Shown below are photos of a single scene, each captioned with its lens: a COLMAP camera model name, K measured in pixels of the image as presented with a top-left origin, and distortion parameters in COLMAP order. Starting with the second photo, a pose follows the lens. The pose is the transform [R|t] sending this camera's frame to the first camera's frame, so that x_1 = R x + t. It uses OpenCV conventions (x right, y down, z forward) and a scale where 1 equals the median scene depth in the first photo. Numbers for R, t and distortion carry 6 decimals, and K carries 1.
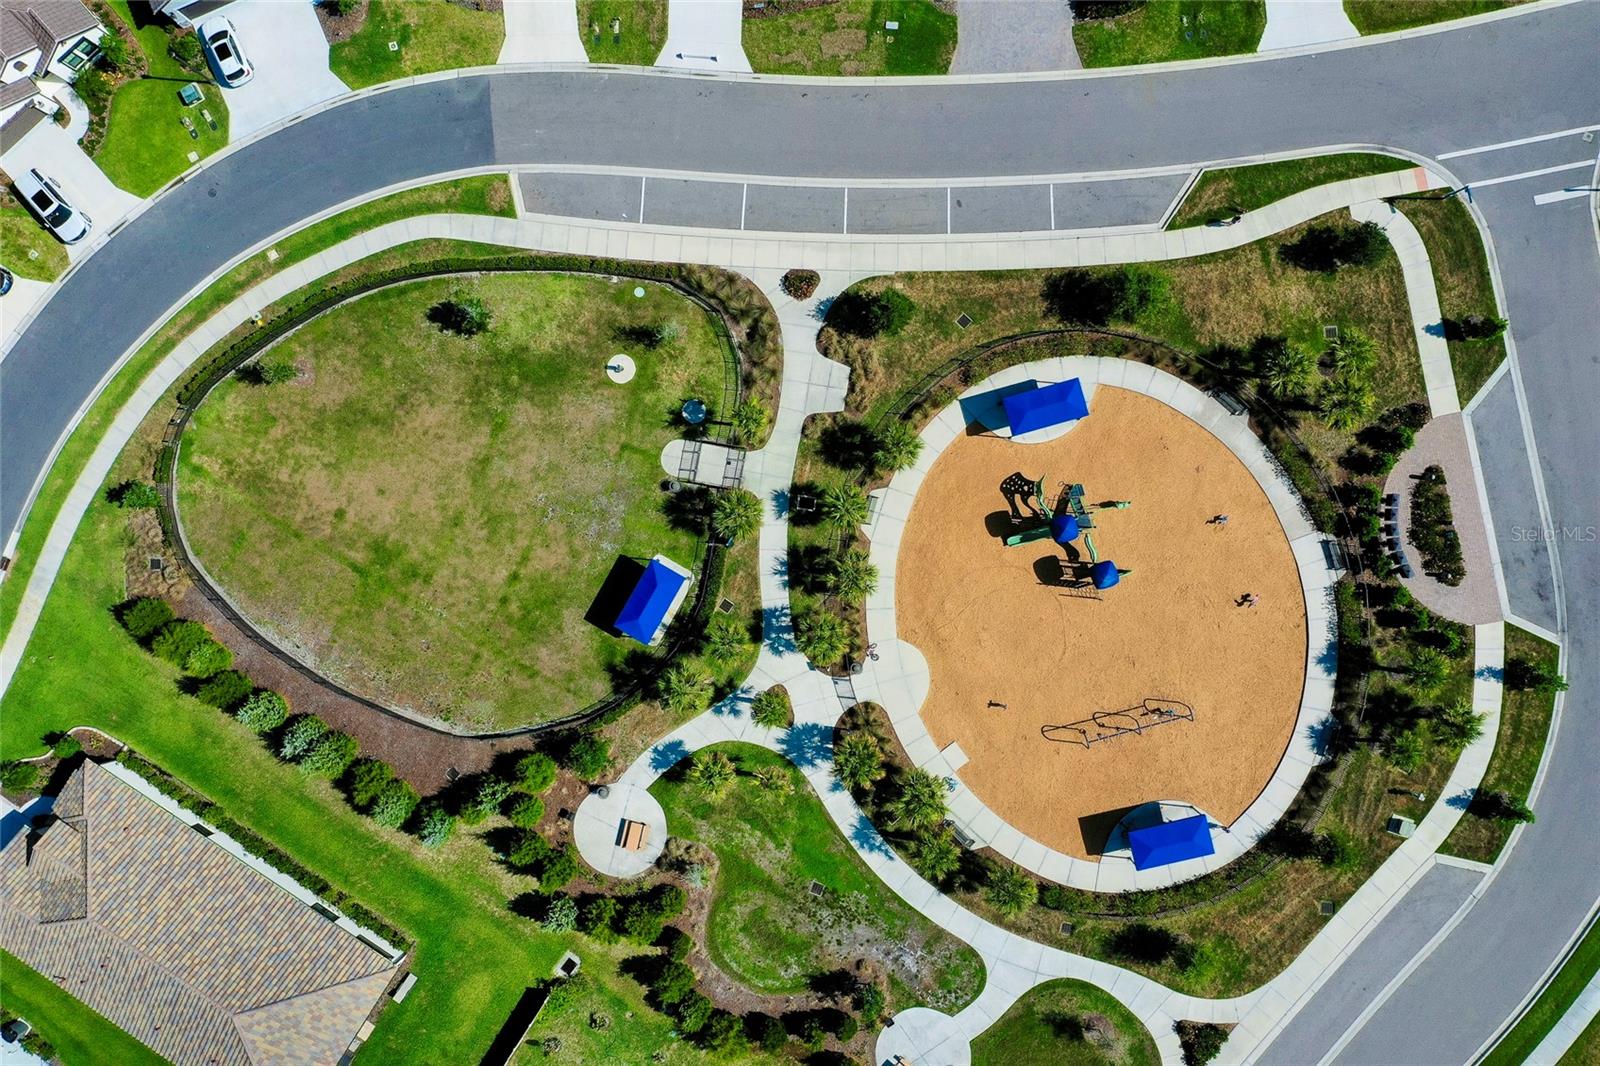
lens RADIAL K [[1254.9, 0, 805.2], [0, 1254.9, 534.3], [0, 0, 1]] dist [-0.001064, 0.008744]
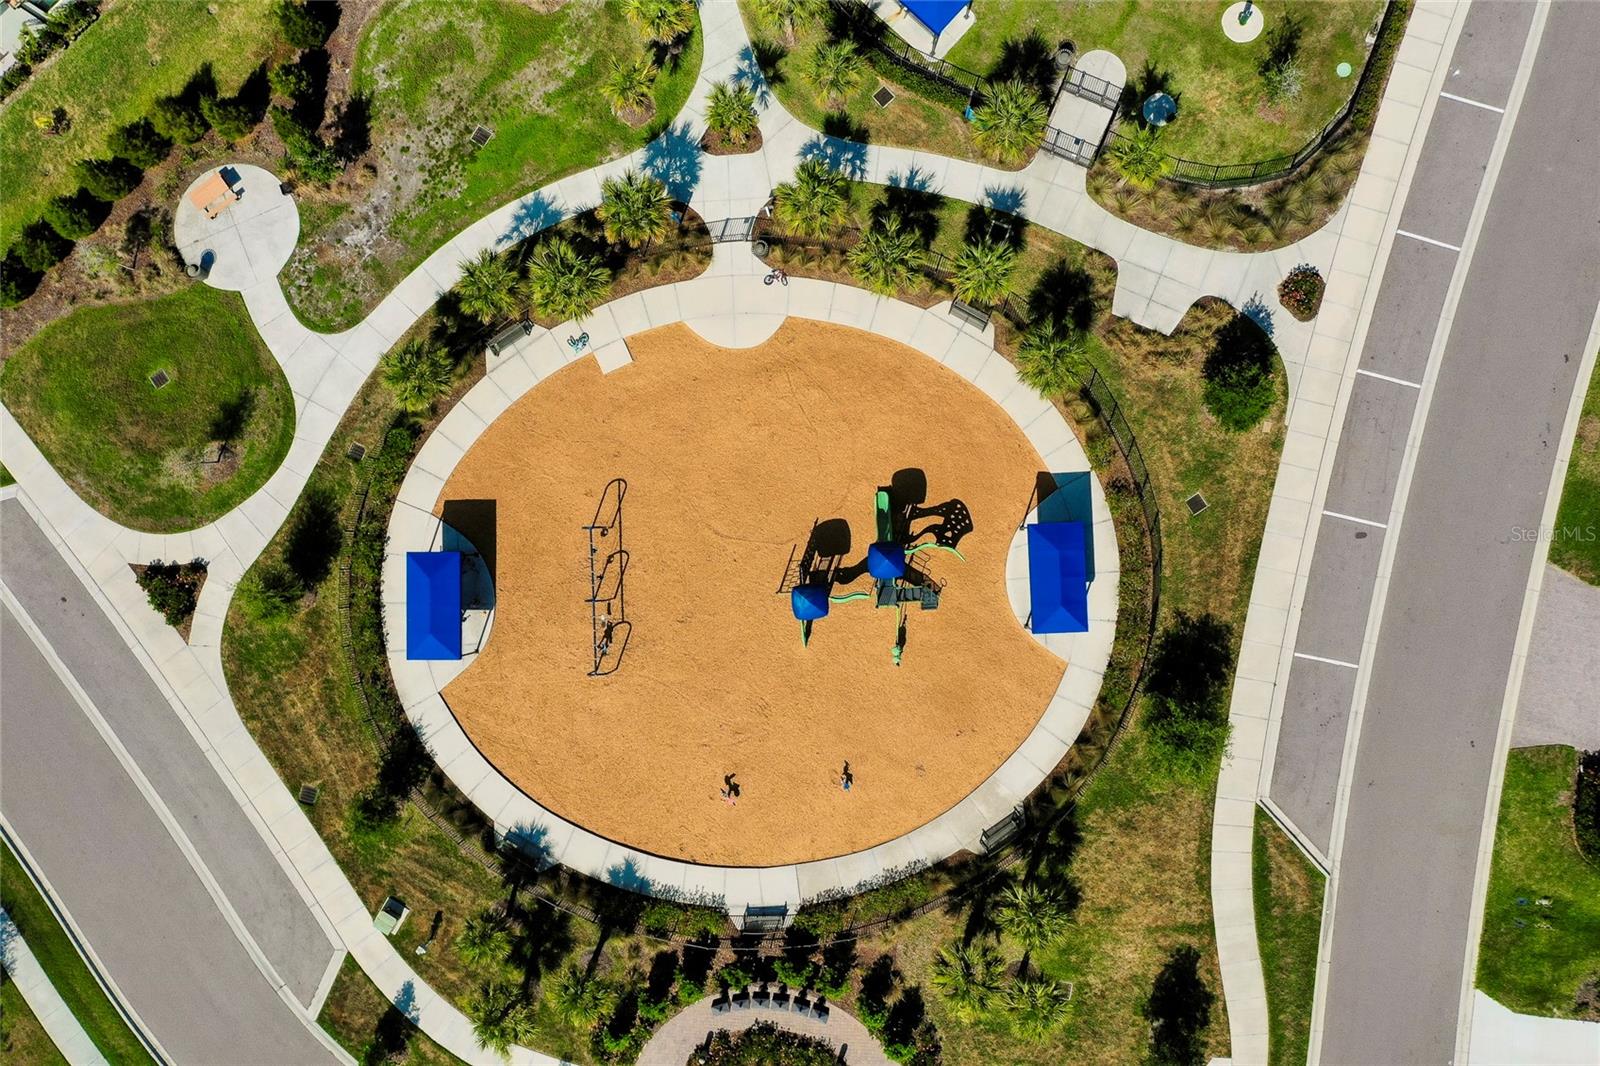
lens RADIAL K [[1254.9, 0, 800.0], [0, 1254.9, 529.5], [0, 0, 1]] dist [-0.001064, 0.008744]
pose [[-0.225220, 0.973579, 0.037680, 0.165826], [-0.972345, -0.227052, 0.054709, 0.007749], [0.061819, -0.024316, 0.997791, 0.272617]]
